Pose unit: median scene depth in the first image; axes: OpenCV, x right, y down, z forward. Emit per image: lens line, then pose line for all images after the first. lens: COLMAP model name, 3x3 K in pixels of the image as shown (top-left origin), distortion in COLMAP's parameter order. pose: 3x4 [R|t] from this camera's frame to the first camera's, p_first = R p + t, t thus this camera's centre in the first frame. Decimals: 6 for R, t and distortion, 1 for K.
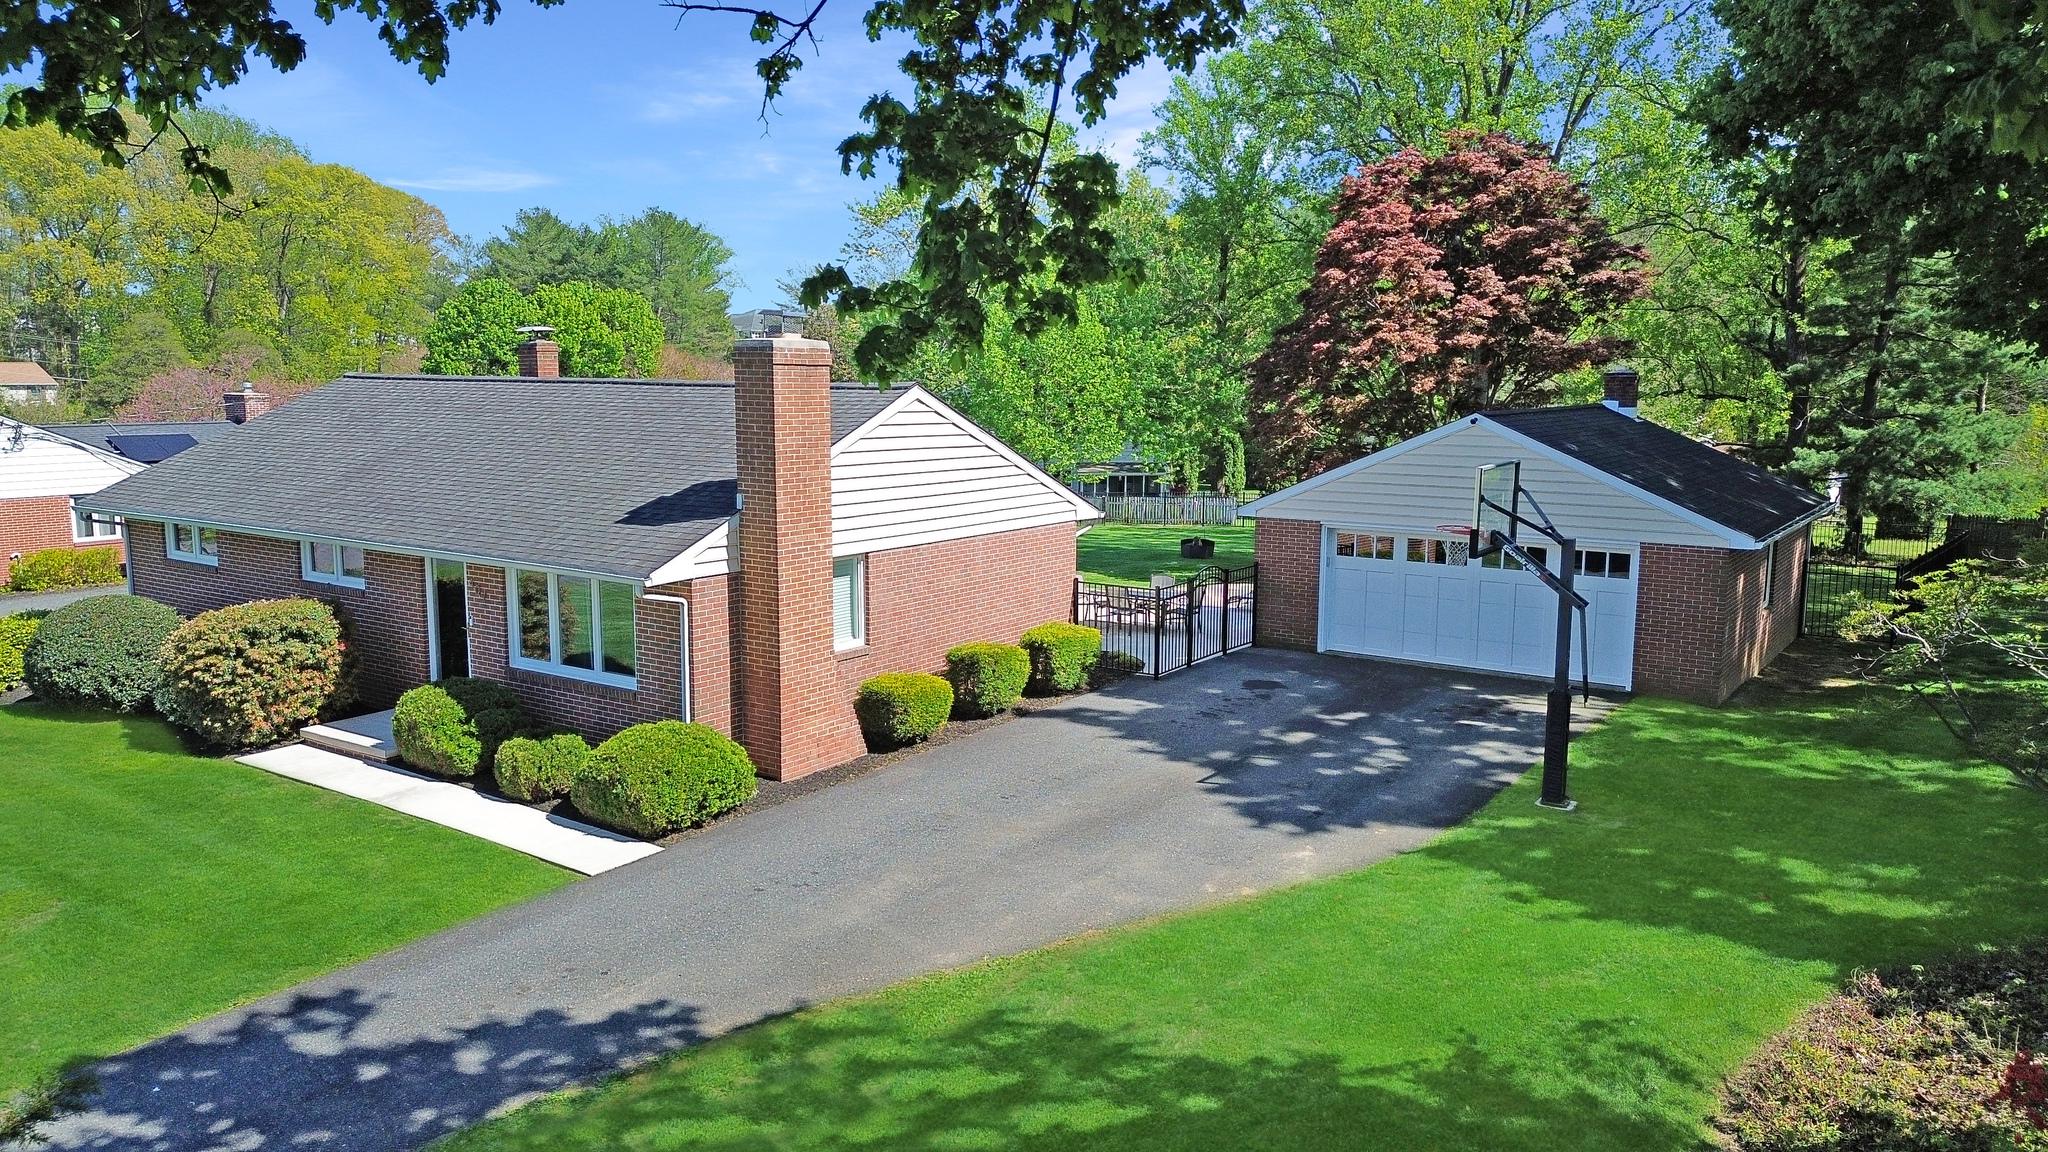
lens RADIAL K [[1441.9, 0, 1016.7], [0, 1441.9, 583.5], [0, 0, 1]] dist [0.074385, -0.068917]
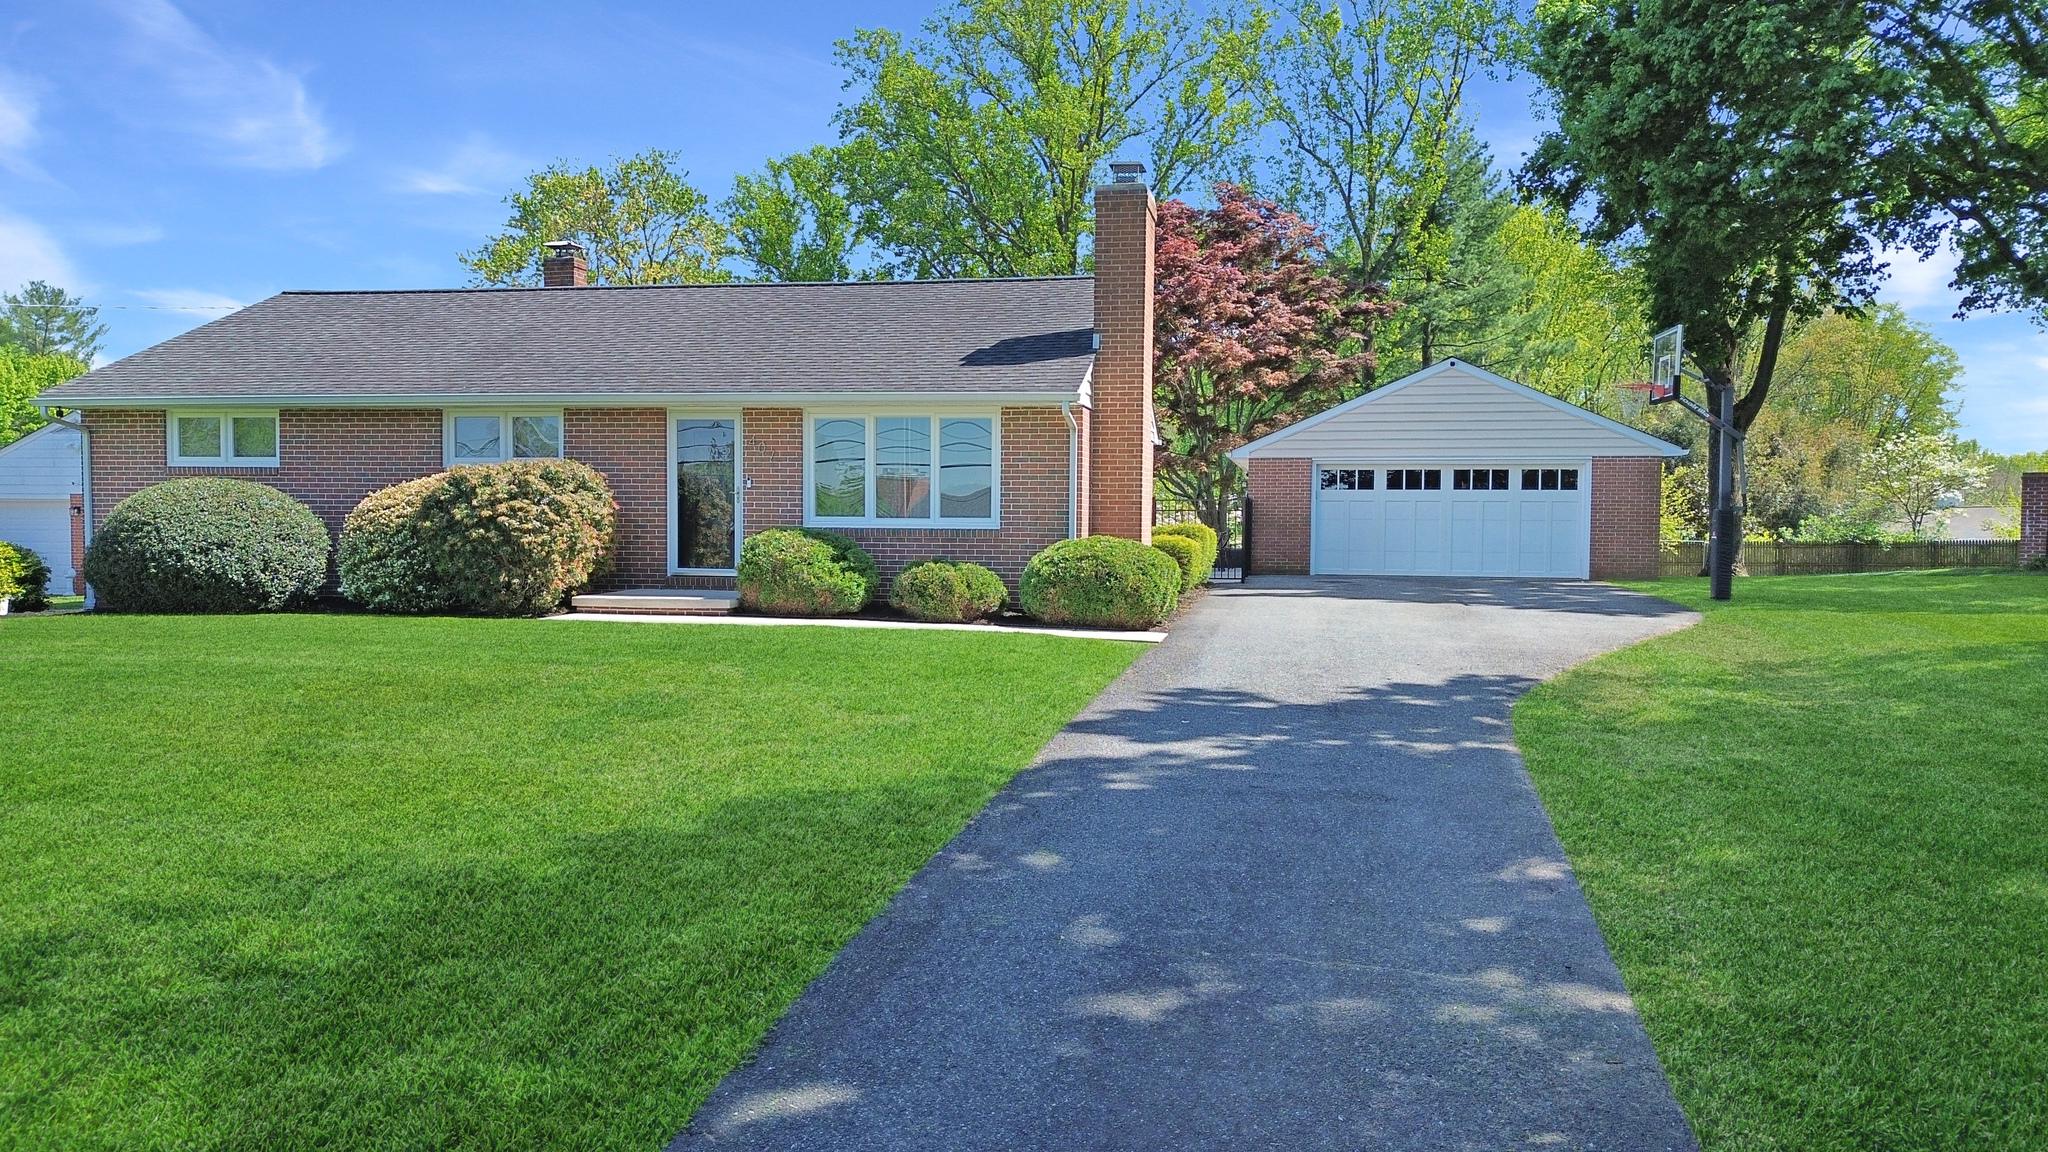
lens RADIAL K [[1441.9, 0, 1016.7], [0, 1441.9, 583.5], [0, 0, 1]] dist [0.074385, -0.068917]
pose [[0.916885, -0.015906, 0.398835, -0.557981], [0.054858, 0.994745, -0.086441, 0.171406], [-0.395365, 0.101136, 0.912939, 0.080395]]
